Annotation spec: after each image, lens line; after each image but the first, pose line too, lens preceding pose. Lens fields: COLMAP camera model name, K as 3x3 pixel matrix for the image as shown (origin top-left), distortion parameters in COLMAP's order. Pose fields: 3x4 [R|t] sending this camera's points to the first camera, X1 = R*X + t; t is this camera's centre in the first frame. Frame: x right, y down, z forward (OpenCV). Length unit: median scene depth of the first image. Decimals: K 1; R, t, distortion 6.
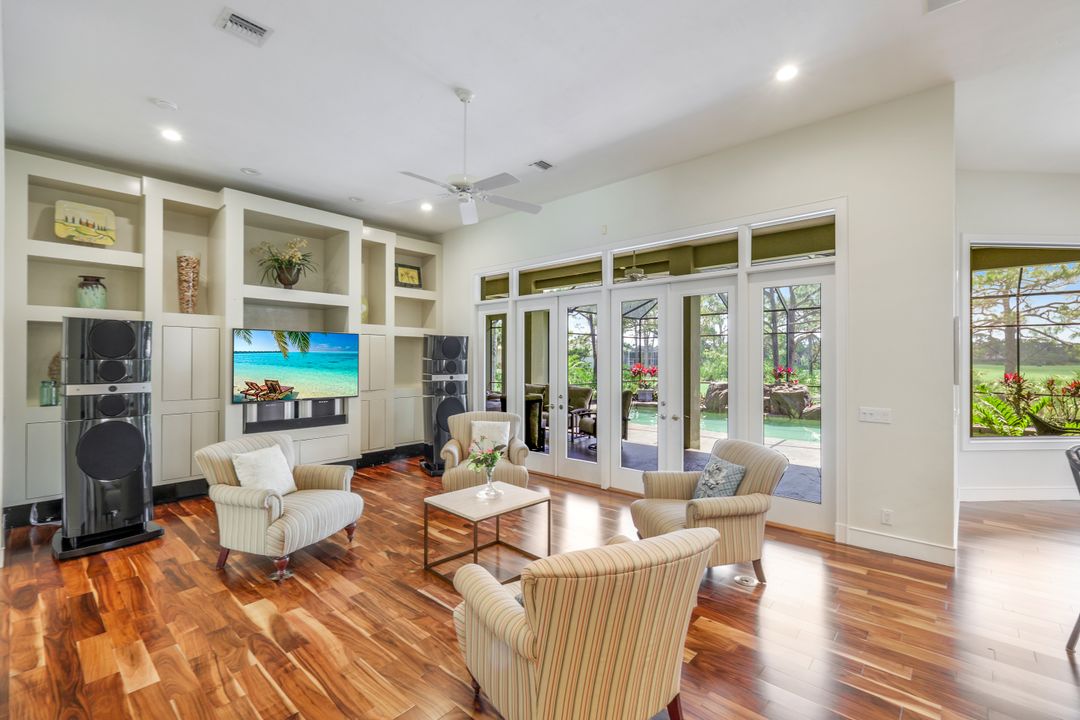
lens RADIAL K [[475.7, 0, 541.9], [0, 475.7, 357.1], [0, 0, 1]] dist [0.003502, 0.001192]
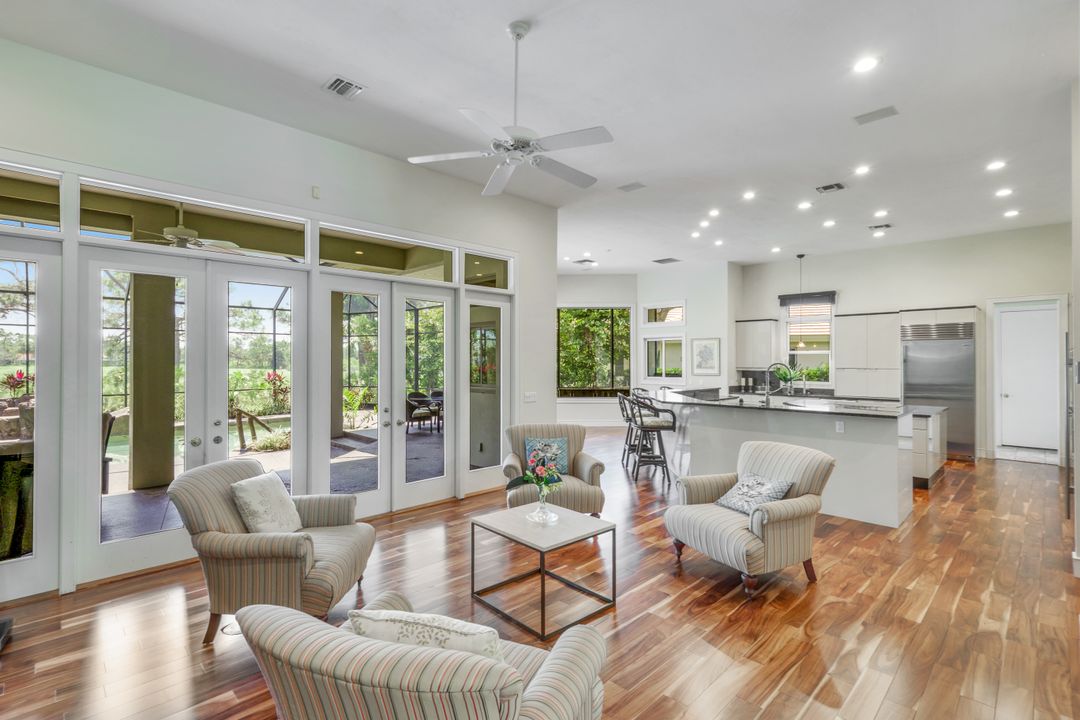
lens RADIAL K [[494.2, 0, 543.2], [0, 494.2, 357.3], [0, 0, 1]] dist [0.001295, 0.000358]
pose [[0.062821, 0.008032, 0.997992, -0.447652], [-0.003442, 0.999963, -0.007831, 0.001269], [-0.998019, -0.002943, 0.062846, 0.414400]]
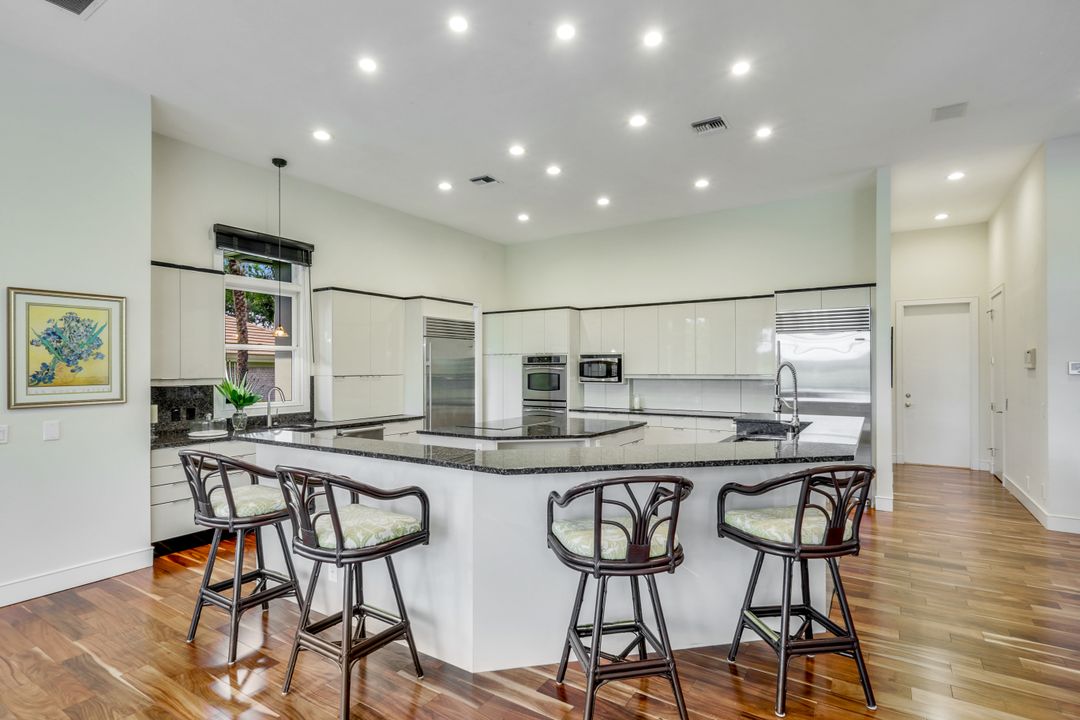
lens RADIAL K [[534.3, 0, 540.0], [0, 534.3, 360.0], [0, 0, 1]] dist [-0.000268, -0.000217]
pose [[-0.987909, 0.000959, -0.155034, 0.562251], [0.003820, 0.999828, -0.018161, 0.007661], [0.154990, -0.018533, -0.987742, 0.581188]]
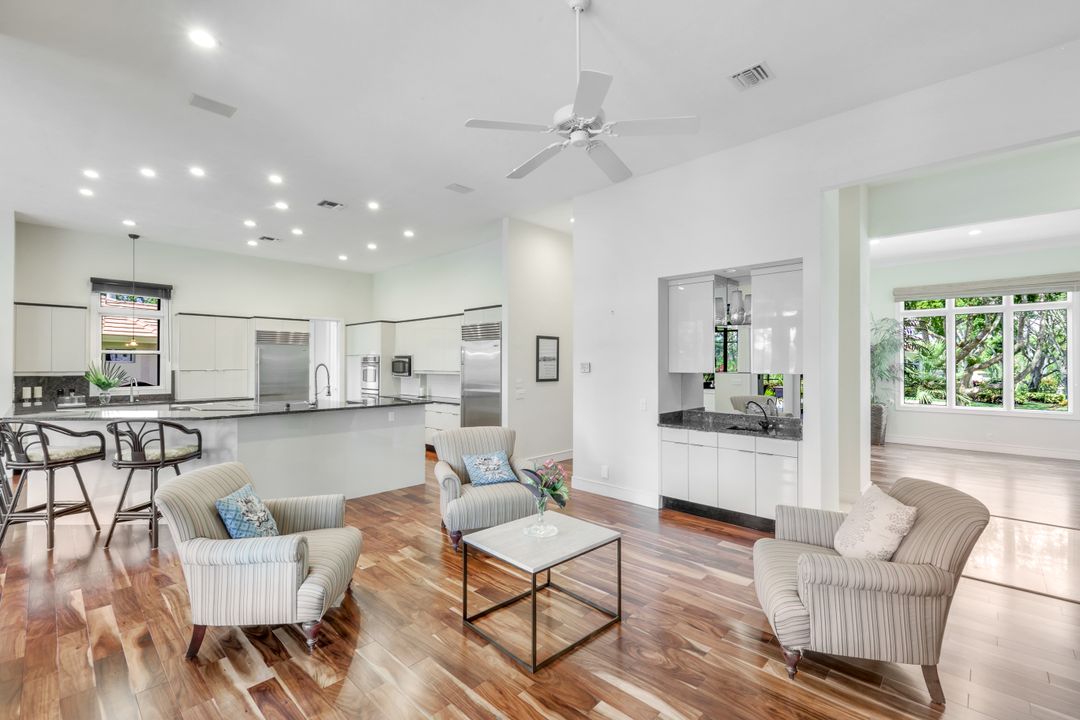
lens RADIAL K [[479.8, 0, 529.6], [0, 479.8, 361.7], [0, 0, 1]] dist [0.000817, 0.000155]
pose [[-0.998995, 0.000728, 0.044811, -0.055778], [0.000319, 0.999958, -0.009131, 0.005847], [-0.044816, -0.009108, -0.998954, 0.794038]]
